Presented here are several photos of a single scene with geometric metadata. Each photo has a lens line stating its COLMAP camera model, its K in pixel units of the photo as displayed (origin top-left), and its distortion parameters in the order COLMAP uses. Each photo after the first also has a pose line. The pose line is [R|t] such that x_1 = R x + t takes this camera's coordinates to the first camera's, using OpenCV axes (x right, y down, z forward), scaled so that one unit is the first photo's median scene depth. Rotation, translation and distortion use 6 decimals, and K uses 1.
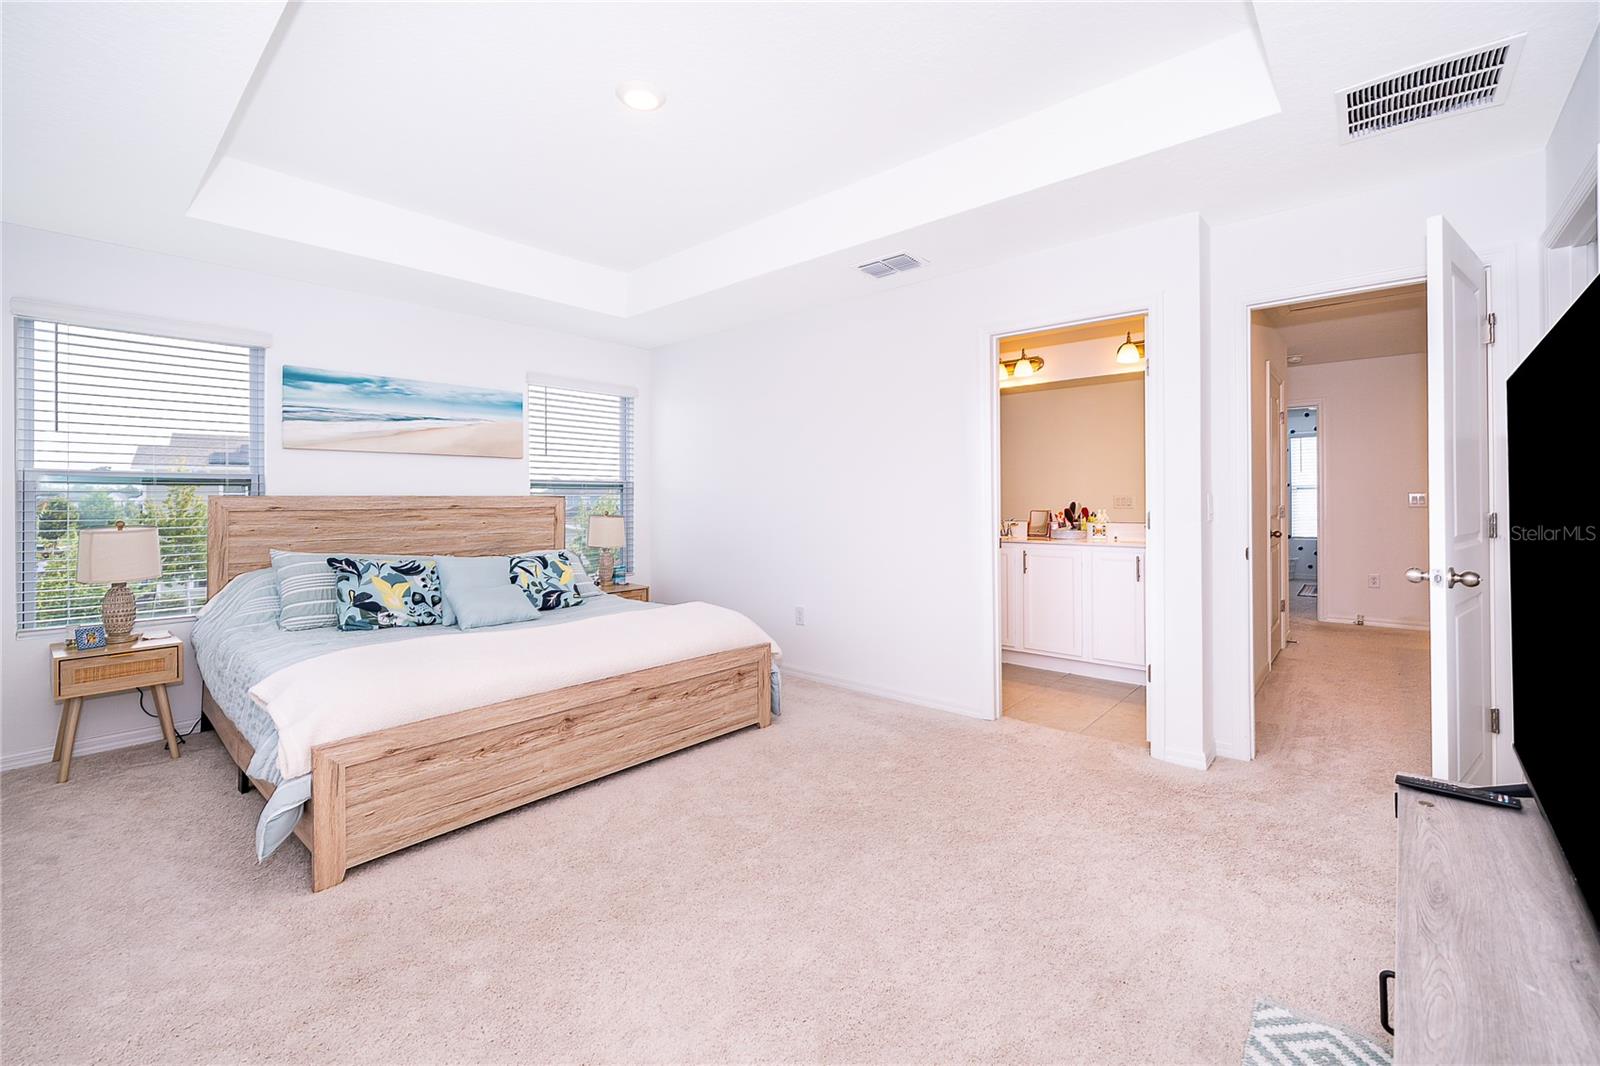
lens RADIAL K [[659.7, 0, 794.1], [0, 659.7, 504.8], [0, 0, 1]] dist [0.009494, -0.000035]
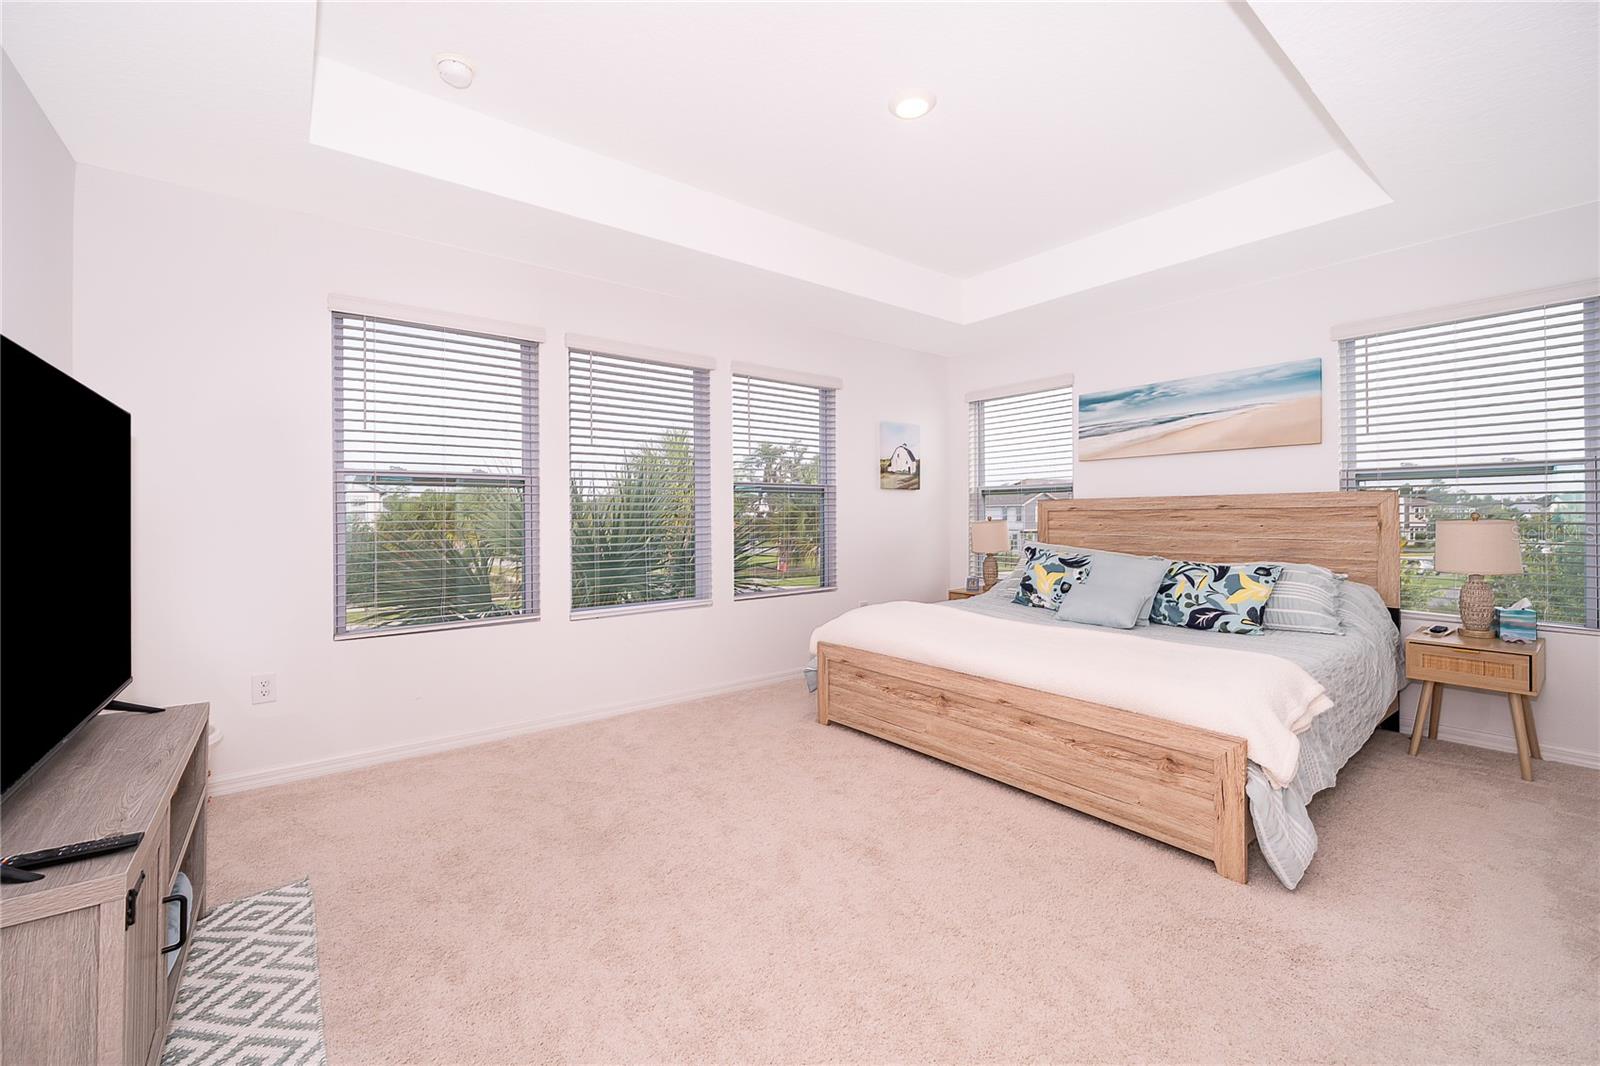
lens RADIAL K [[659.7, 0, 794.1], [0, 659.7, 504.8], [0, 0, 1]] dist [0.009494, -0.000035]
pose [[-0.168505, -0.009009, -0.985660, 0.596645], [0.003537, 0.999946, -0.009744, 0.008840], [0.985694, -0.005128, -0.168464, 0.708511]]
